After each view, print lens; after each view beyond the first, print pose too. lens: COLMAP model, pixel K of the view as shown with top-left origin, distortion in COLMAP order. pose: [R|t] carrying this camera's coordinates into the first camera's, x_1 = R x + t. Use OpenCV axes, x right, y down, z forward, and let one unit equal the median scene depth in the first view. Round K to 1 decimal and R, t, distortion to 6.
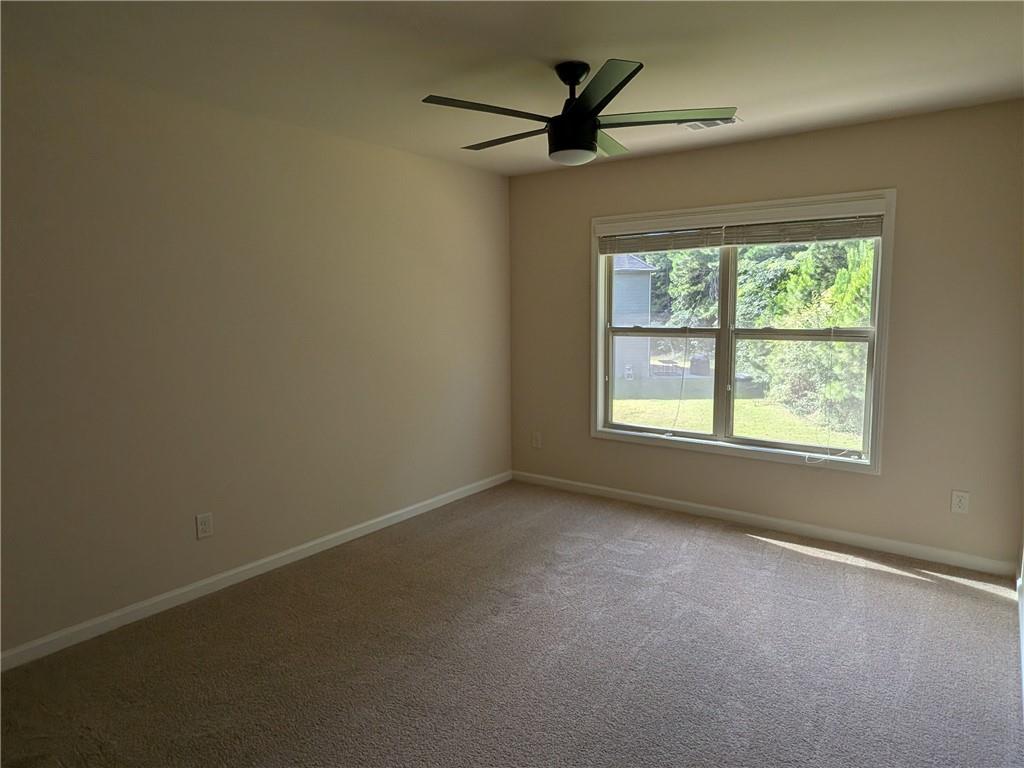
lens RADIAL K [[645.1, 0, 510.9], [0, 645.1, 380.4], [0, 0, 1]] dist [-0.003100, 0.000891]
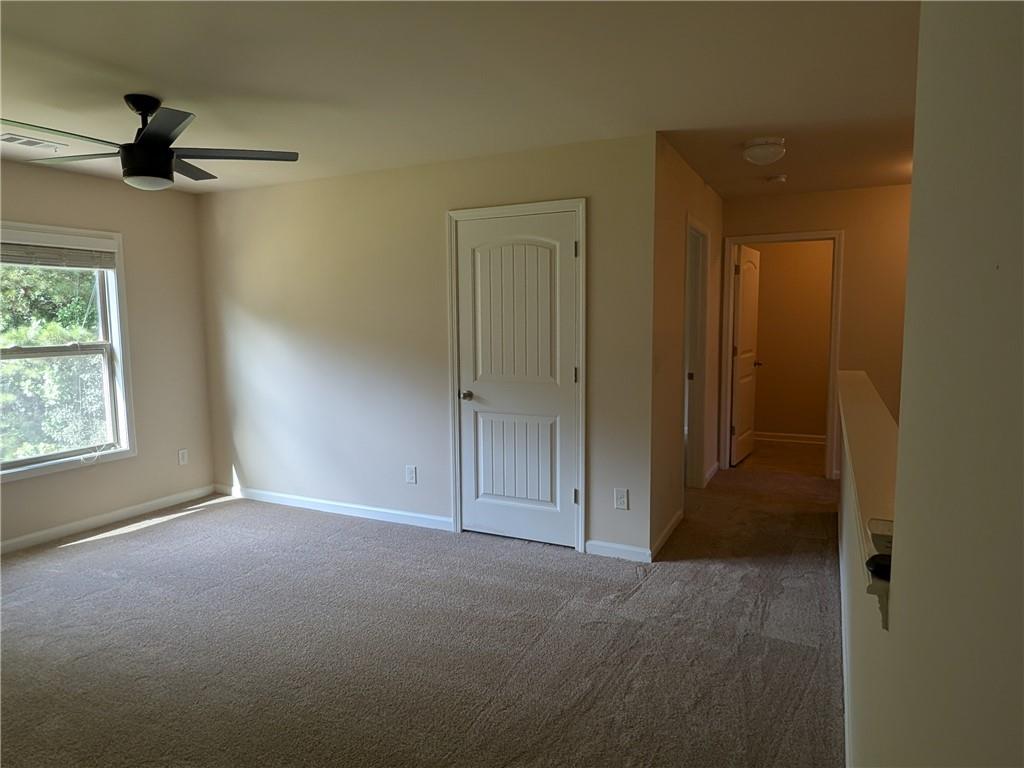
lens RADIAL K [[645.1, 0, 511.6], [0, 645.1, 385.4], [0, 0, 1]] dist [-0.003100, 0.000891]
pose [[-0.184325, -0.097607, 0.978007, -0.844507], [0.129736, 0.983934, 0.122650, -0.052755], [-0.974265, 0.149490, -0.168701, 0.492310]]
